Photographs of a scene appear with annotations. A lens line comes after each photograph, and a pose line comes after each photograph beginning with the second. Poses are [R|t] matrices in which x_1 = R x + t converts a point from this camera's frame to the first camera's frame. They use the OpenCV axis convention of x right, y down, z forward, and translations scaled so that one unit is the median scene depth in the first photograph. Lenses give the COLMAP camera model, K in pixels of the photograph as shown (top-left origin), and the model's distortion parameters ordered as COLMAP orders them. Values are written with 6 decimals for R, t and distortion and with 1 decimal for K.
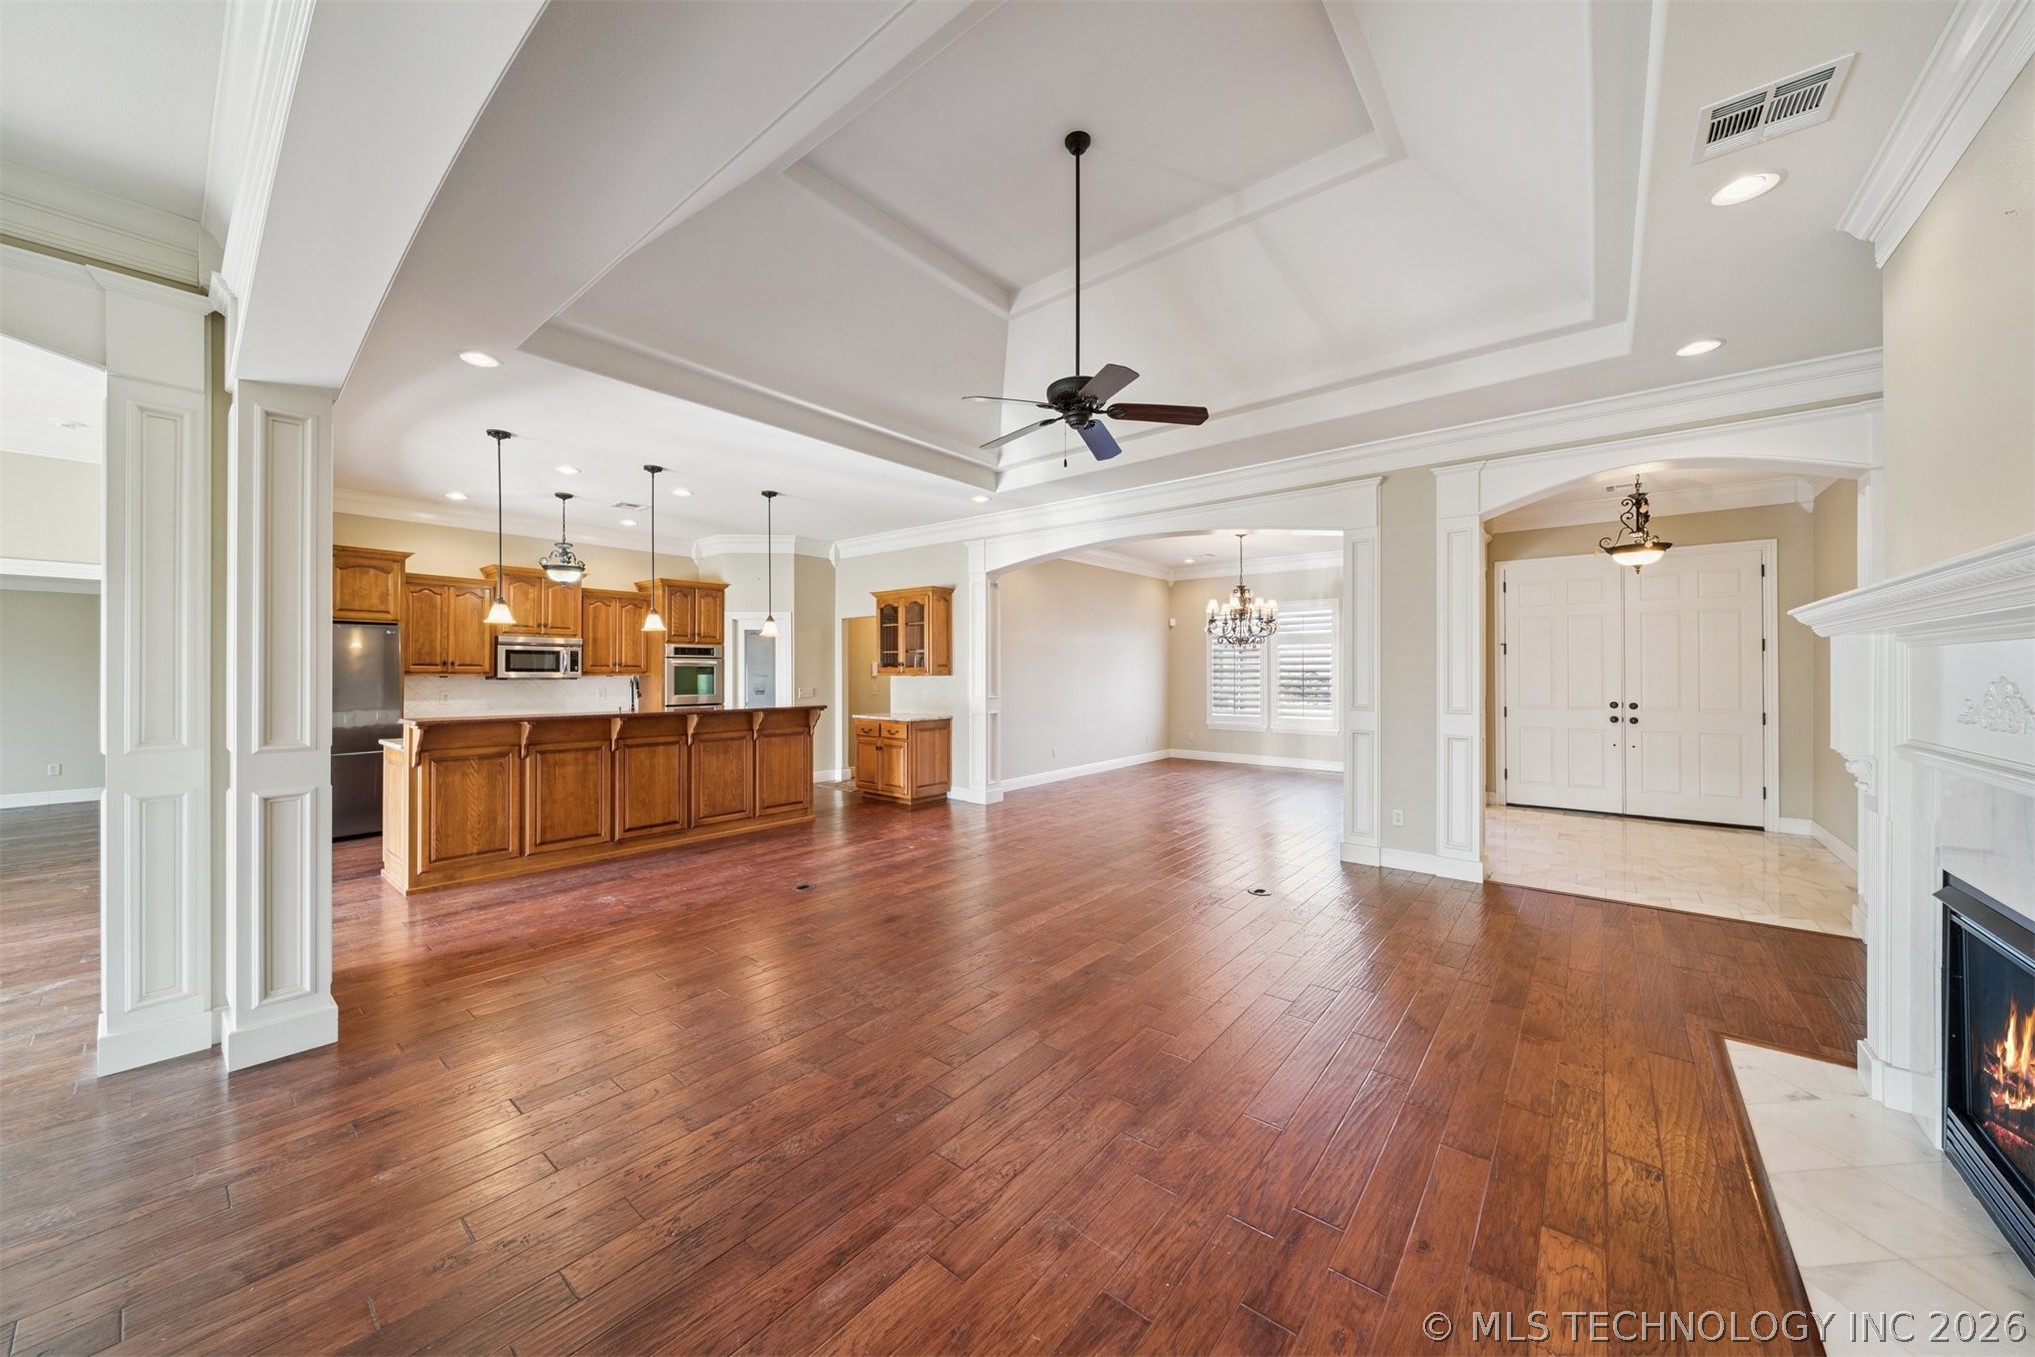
lens RADIAL K [[712.6, 0, 1000.7], [0, 712.6, 670.5], [0, 0, 1]] dist [0.008008, -0.001372]
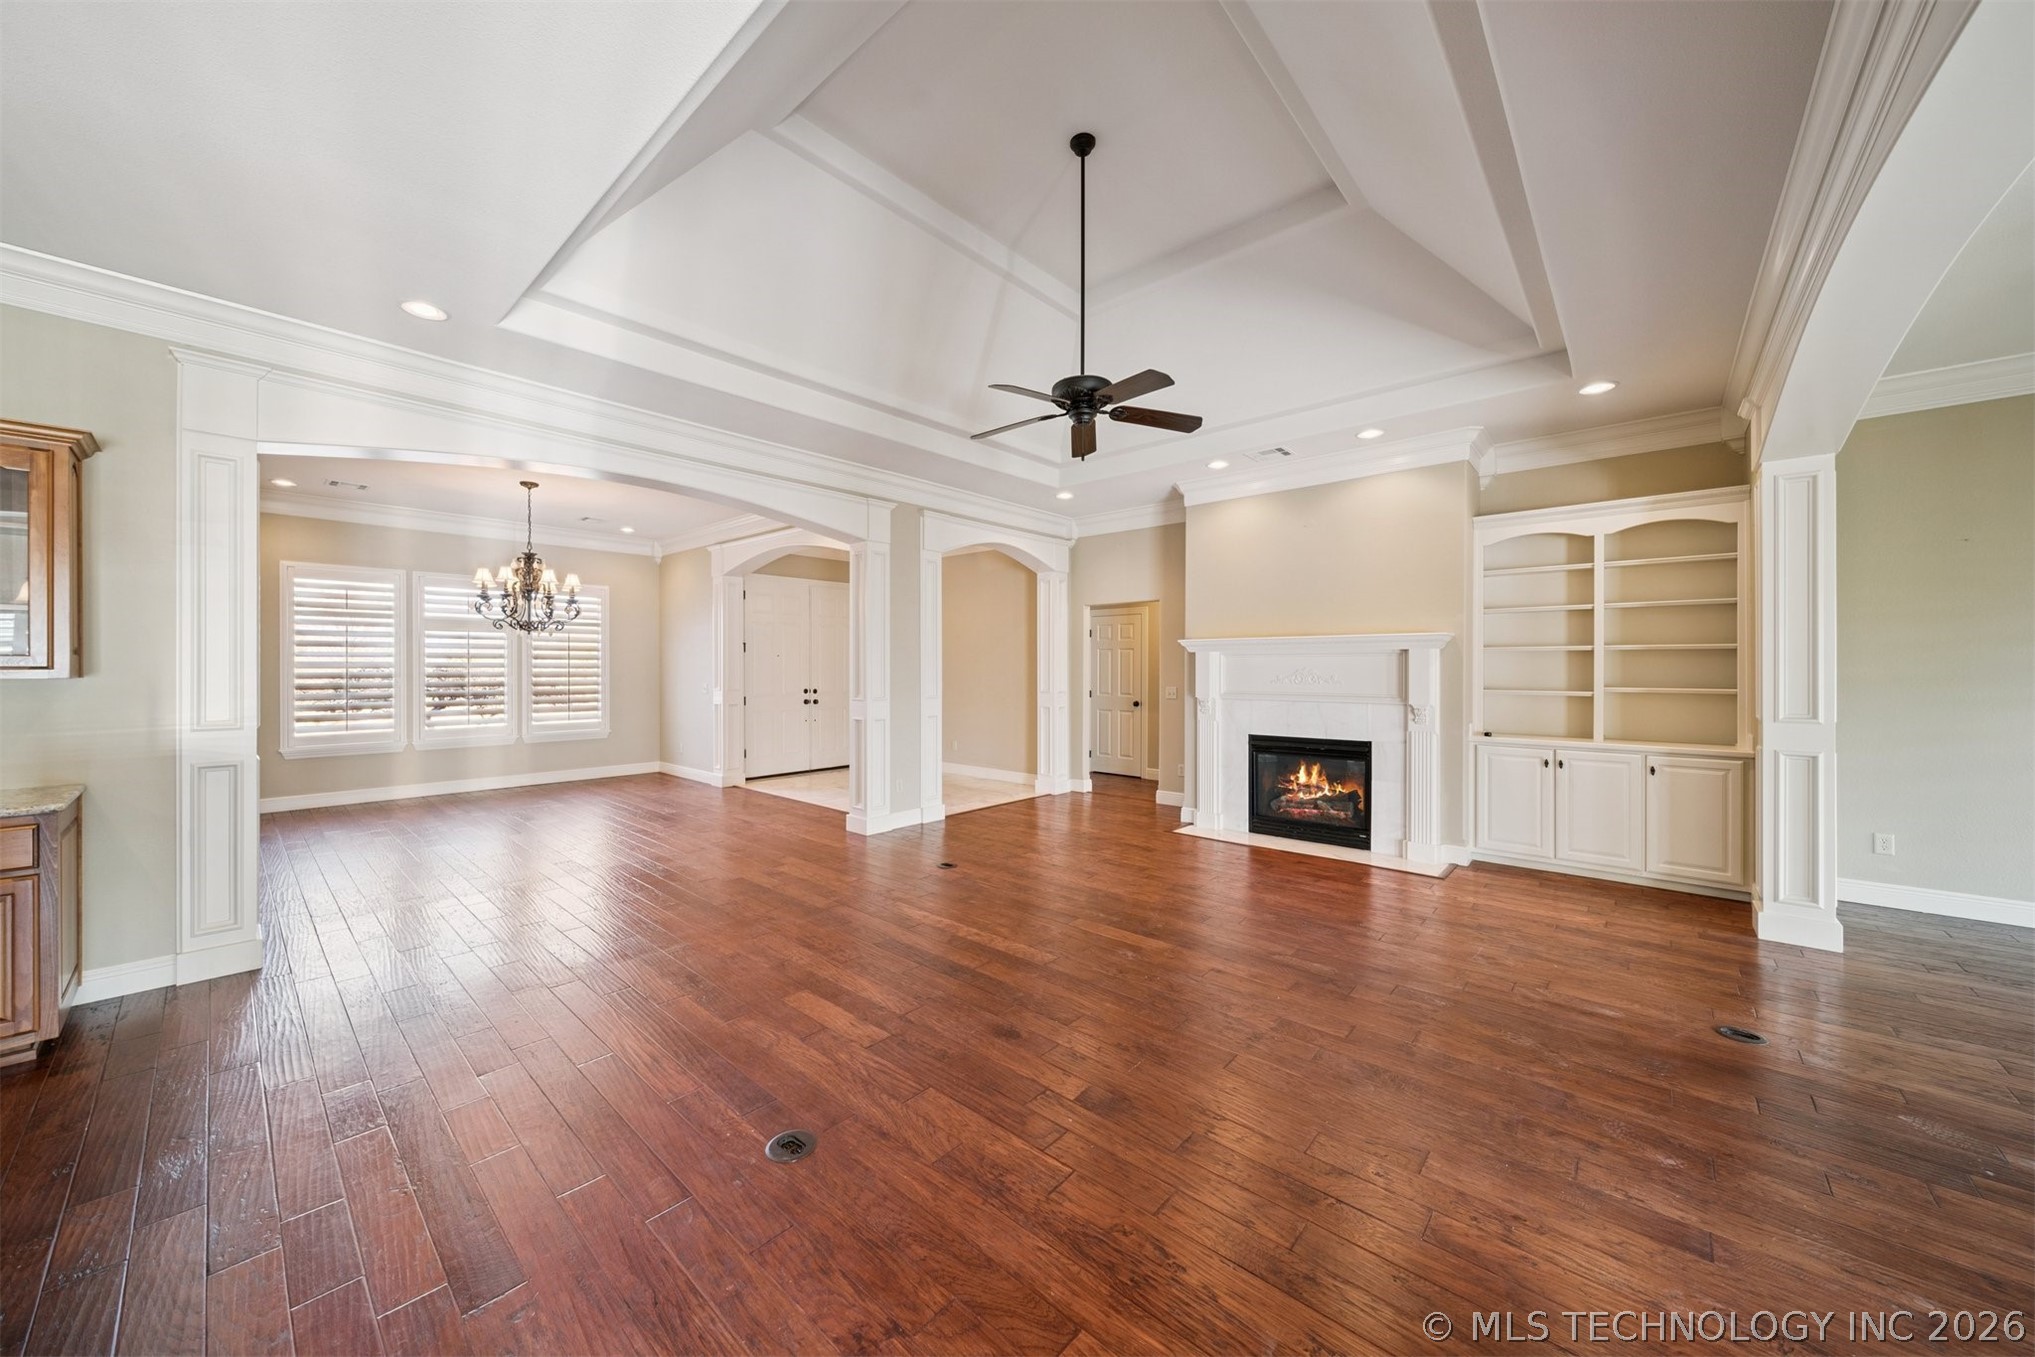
lens RADIAL K [[712.6, 0, 1006.9], [0, 712.6, 668.6], [0, 0, 1]] dist [0.008008, -0.001372]
pose [[0.034421, -0.003447, 0.999401, -0.468523], [-0.000650, 0.999994, 0.003472, 0.000393], [-0.999407, -0.000769, 0.034419, 0.552397]]
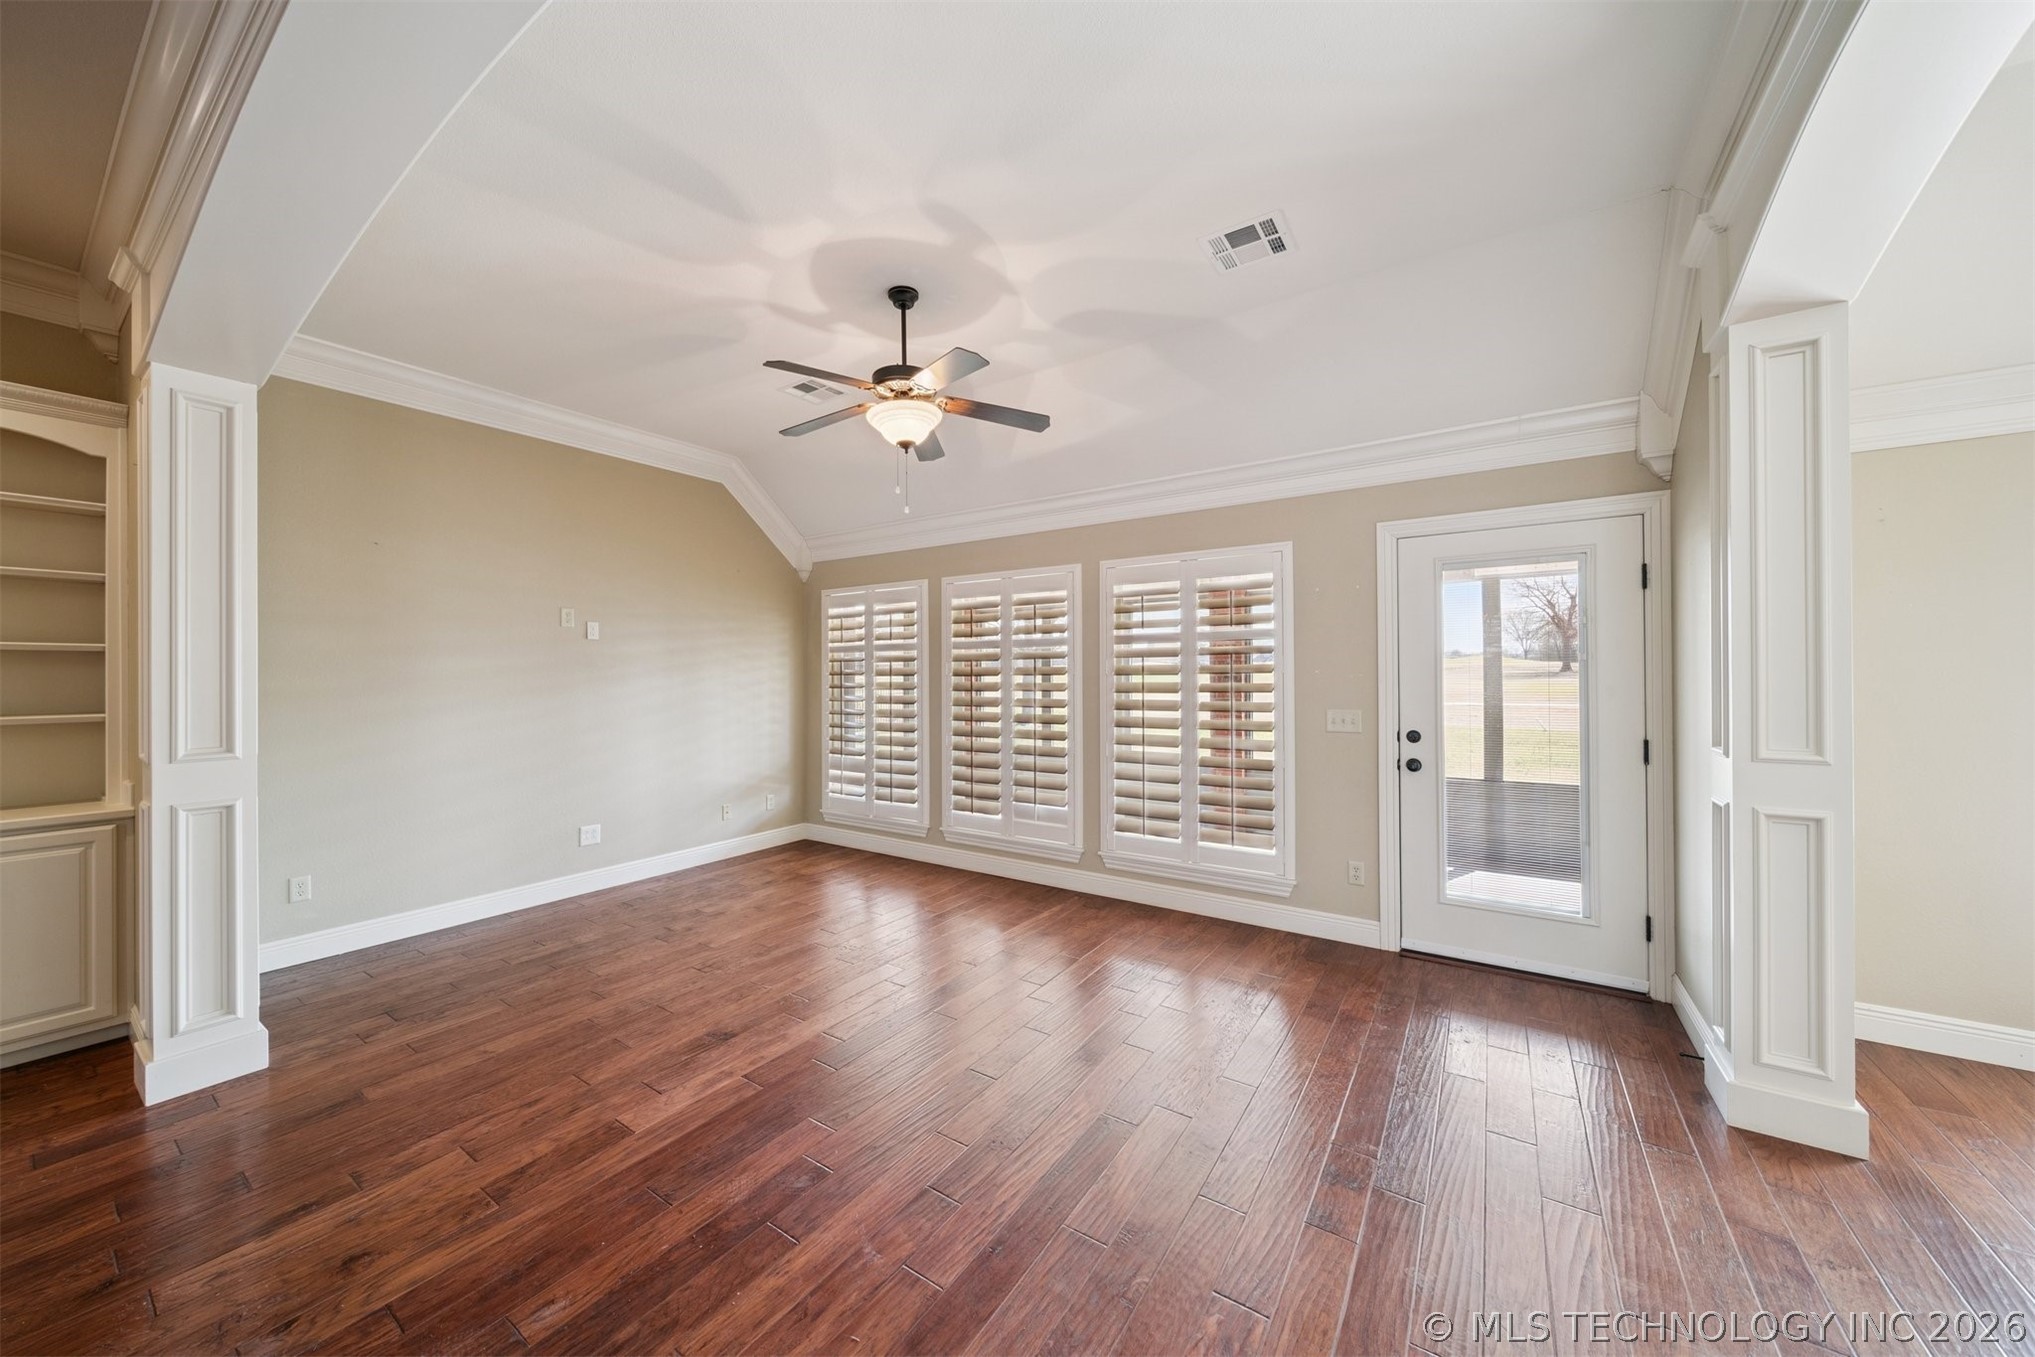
lens RADIAL K [[712.6, 0, 1002.5], [0, 712.6, 665.1], [0, 0, 1]] dist [0.008008, -0.001372]
pose [[-0.995712, 0.006489, -0.092281, -0.293432], [0.007432, 0.999924, -0.009881, -0.000059], [0.092210, -0.010525, -0.995684, 0.393435]]
